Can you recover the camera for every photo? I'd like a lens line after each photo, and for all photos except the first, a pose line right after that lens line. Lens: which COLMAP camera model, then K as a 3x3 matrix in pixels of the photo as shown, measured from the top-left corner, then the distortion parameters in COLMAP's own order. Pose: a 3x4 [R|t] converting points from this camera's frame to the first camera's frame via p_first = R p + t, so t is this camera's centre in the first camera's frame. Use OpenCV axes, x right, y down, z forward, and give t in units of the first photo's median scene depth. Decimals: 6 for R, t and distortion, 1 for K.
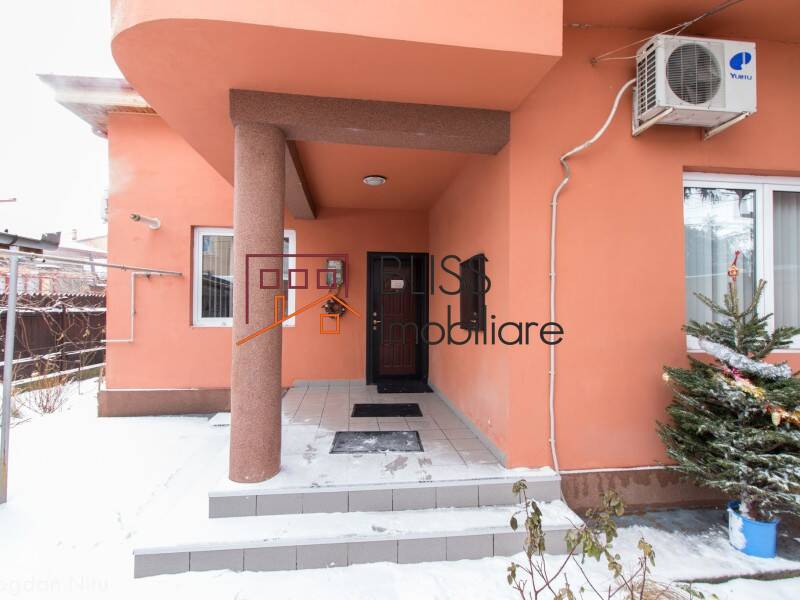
lens RADIAL K [[411.6, 0, 397.3], [0, 411.6, 296.6], [0, 0, 1]] dist [0.000609, -0.000121]
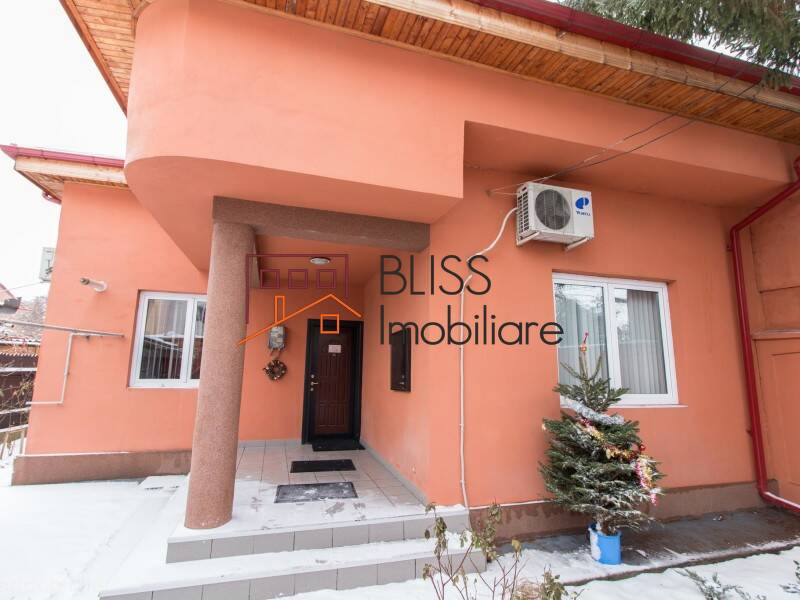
lens RADIAL K [[411.6, 0, 397.3], [0, 411.6, 296.6], [0, 0, 1]] dist [0.000609, -0.000121]
pose [[0.985470, 0.037136, 0.165743, -0.045747], [-0.012593, 0.989095, -0.146740, -0.018353], [-0.169385, 0.142521, 0.975191, -0.263186]]
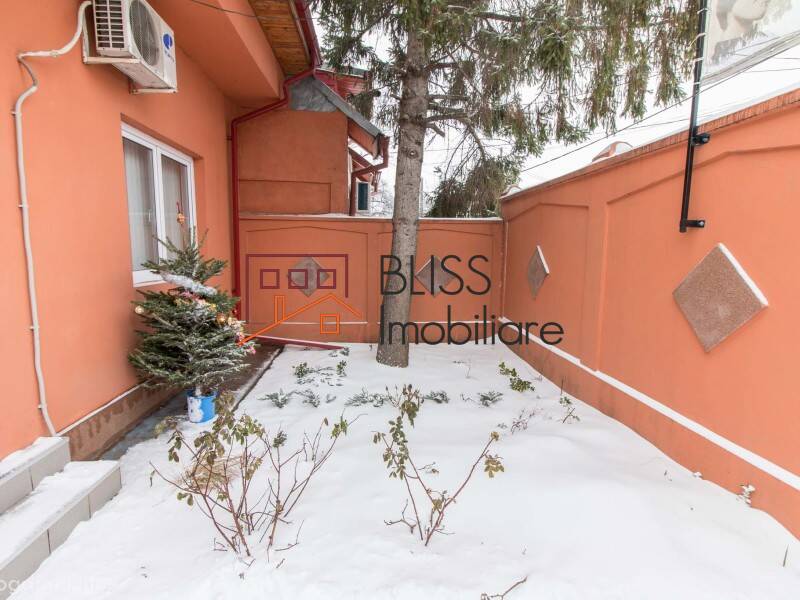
lens RADIAL K [[411.6, 0, 397.3], [0, 411.6, 296.6], [0, 0, 1]] dist [0.000609, -0.000121]
pose [[0.046534, -0.122663, 0.991357, -0.410127], [-0.025513, 0.991962, 0.123935, 0.002667], [-0.998591, -0.031060, 0.043031, 0.246389]]
